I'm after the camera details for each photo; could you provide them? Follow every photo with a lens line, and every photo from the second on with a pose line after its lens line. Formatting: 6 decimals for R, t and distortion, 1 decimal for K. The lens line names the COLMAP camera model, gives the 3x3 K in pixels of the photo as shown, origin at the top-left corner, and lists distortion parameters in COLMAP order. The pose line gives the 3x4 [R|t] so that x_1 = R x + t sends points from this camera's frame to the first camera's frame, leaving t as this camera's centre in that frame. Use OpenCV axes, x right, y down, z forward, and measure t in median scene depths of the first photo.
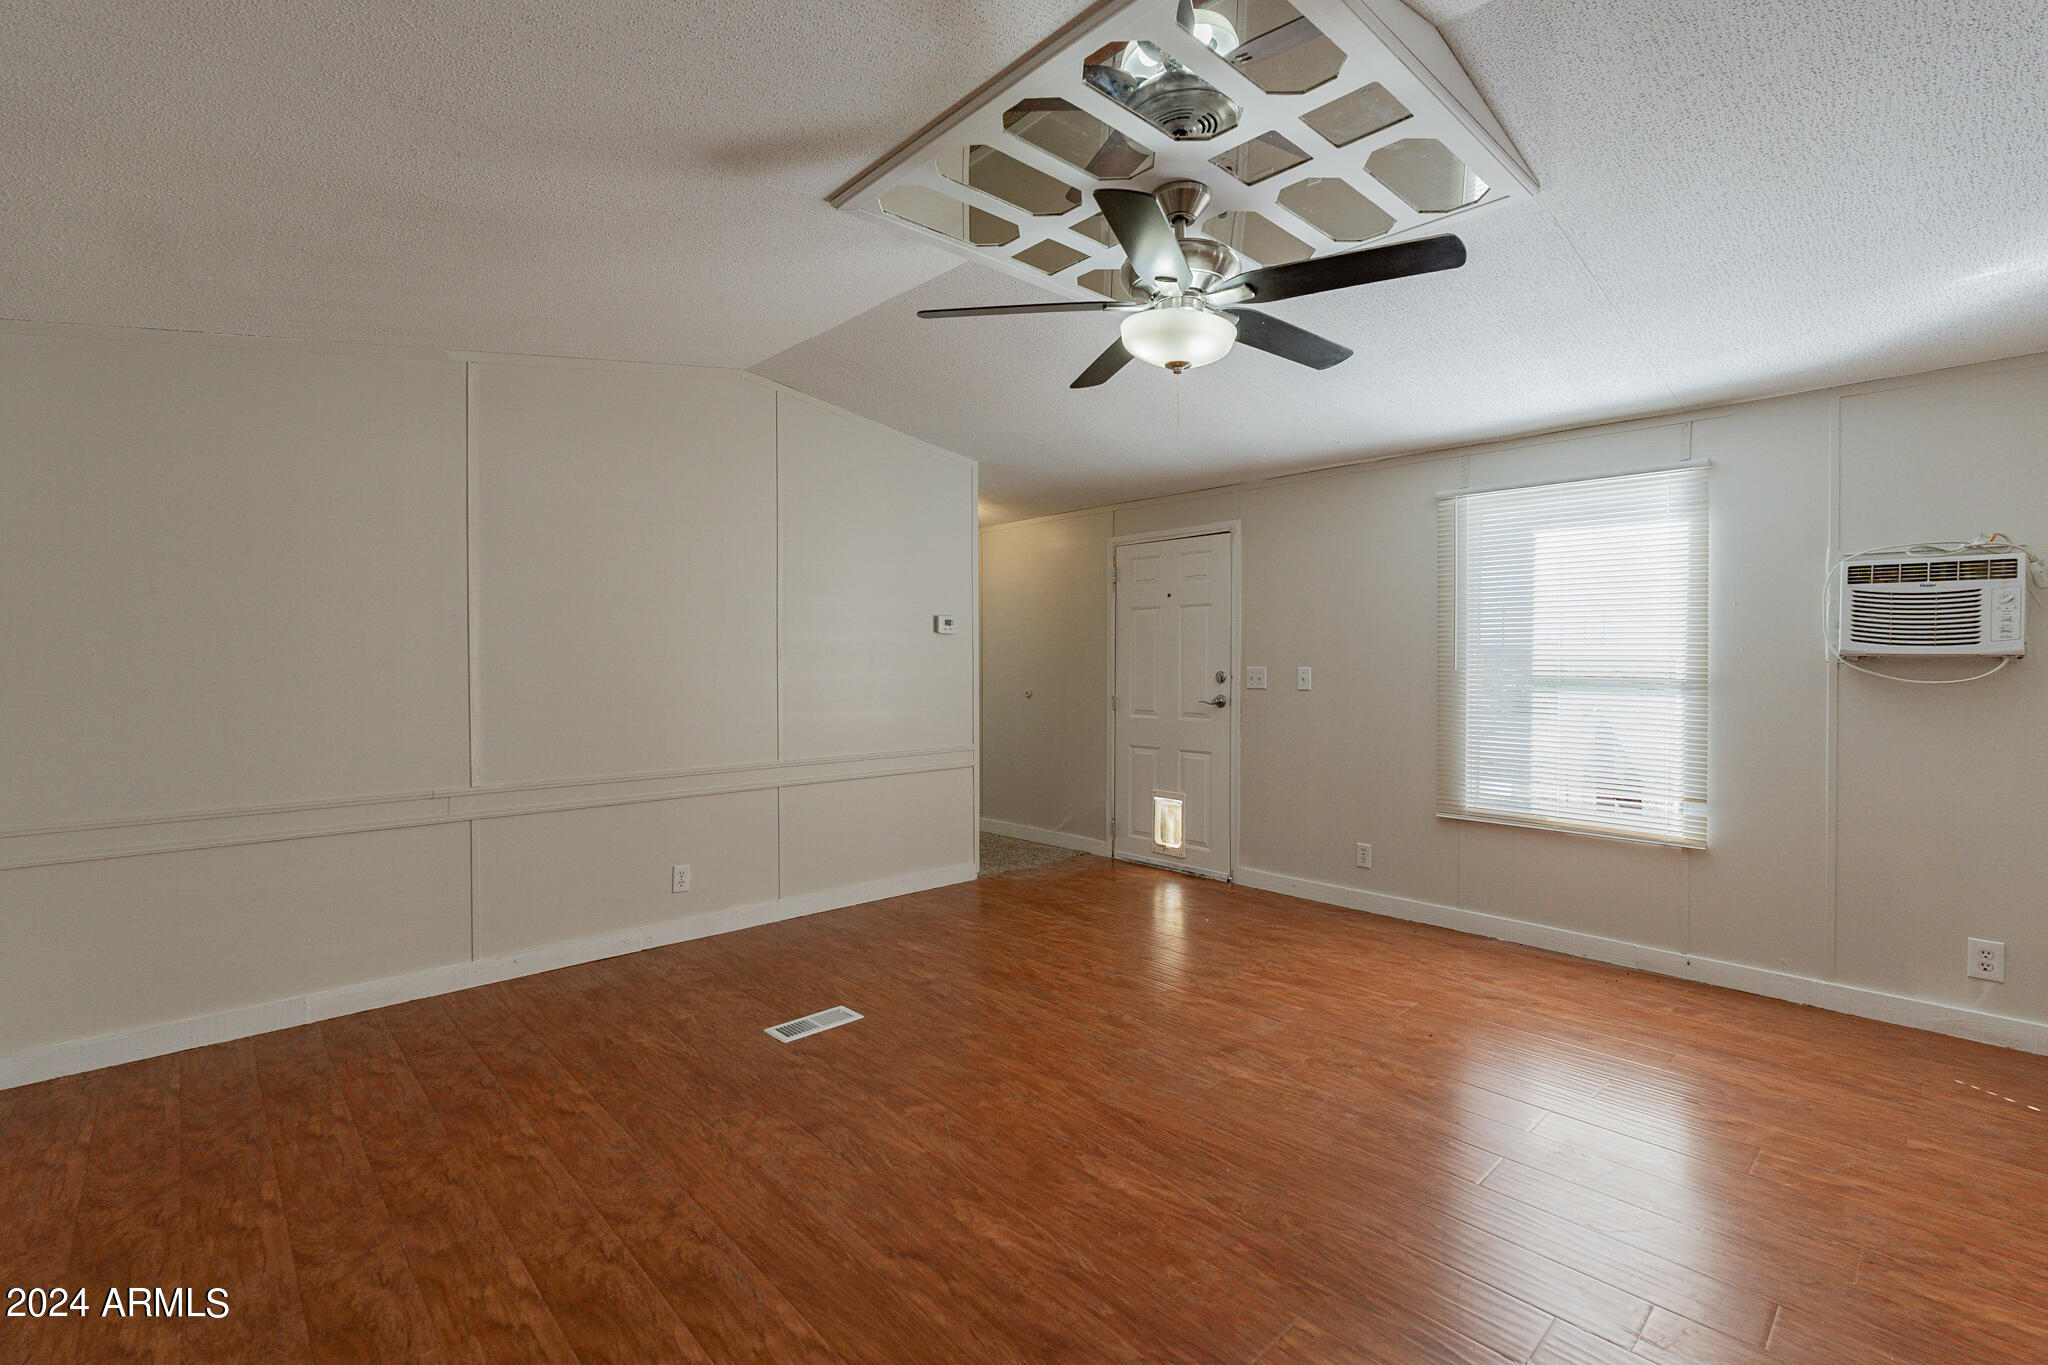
lens RADIAL K [[925.1, 0, 1031.9], [0, 925.1, 685.7], [0, 0, 1]] dist [-0.006480, 0.001829]
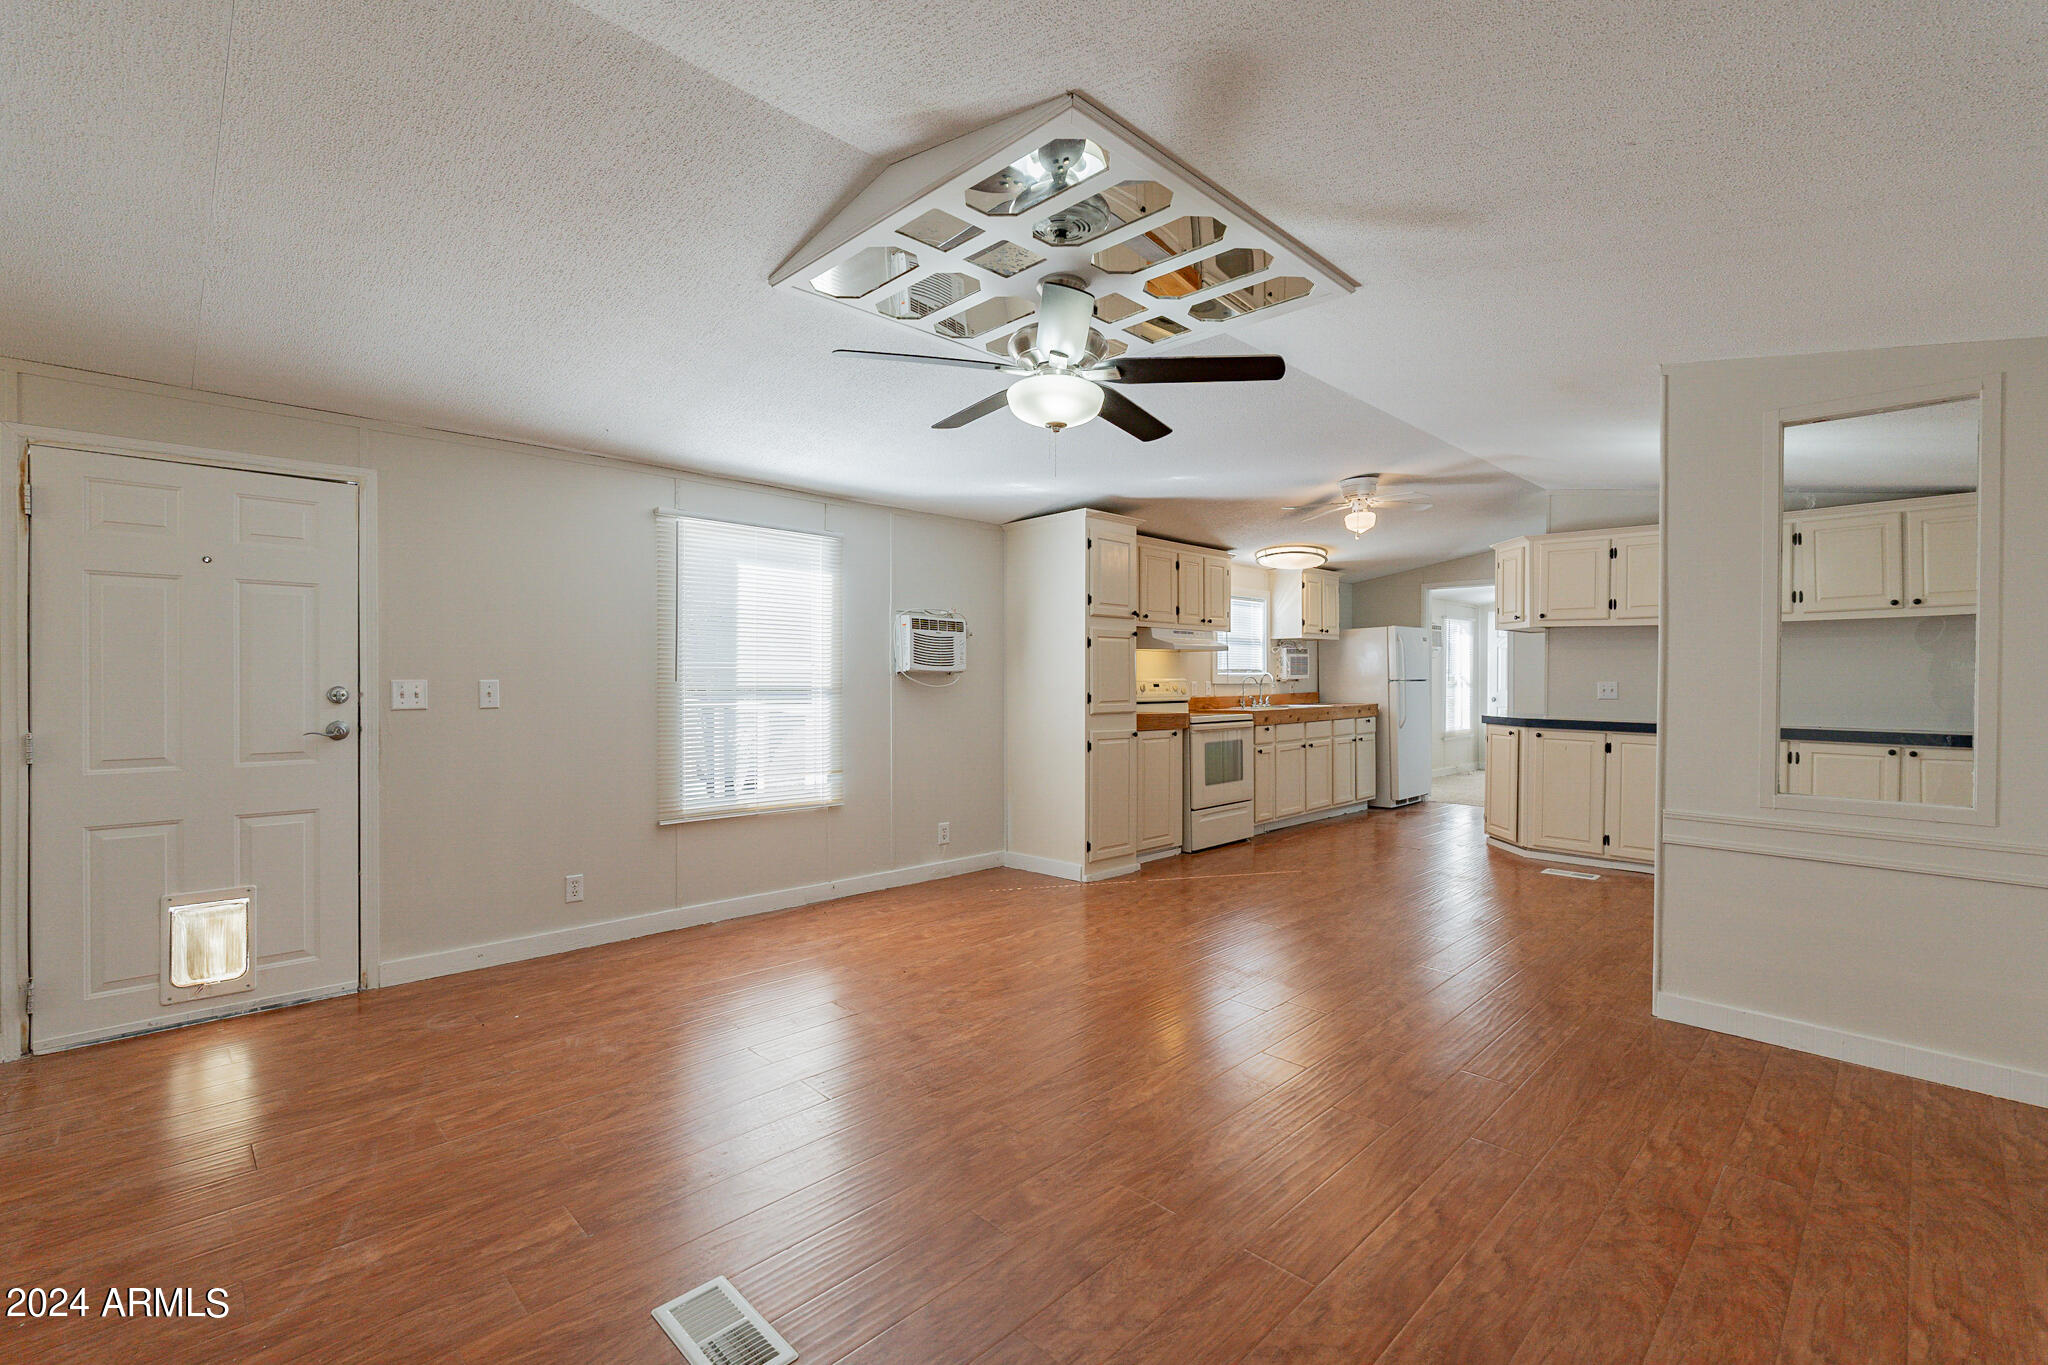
lens RADIAL K [[925.1, 0, 1029.9], [0, 925.1, 701.1], [0, 0, 1]] dist [-0.006480, 0.001829]
pose [[-0.052499, -0.028001, 0.998228, -0.635343], [0.021328, 0.999347, 0.029154, -0.017670], [-0.998393, 0.022821, -0.051868, 0.681762]]
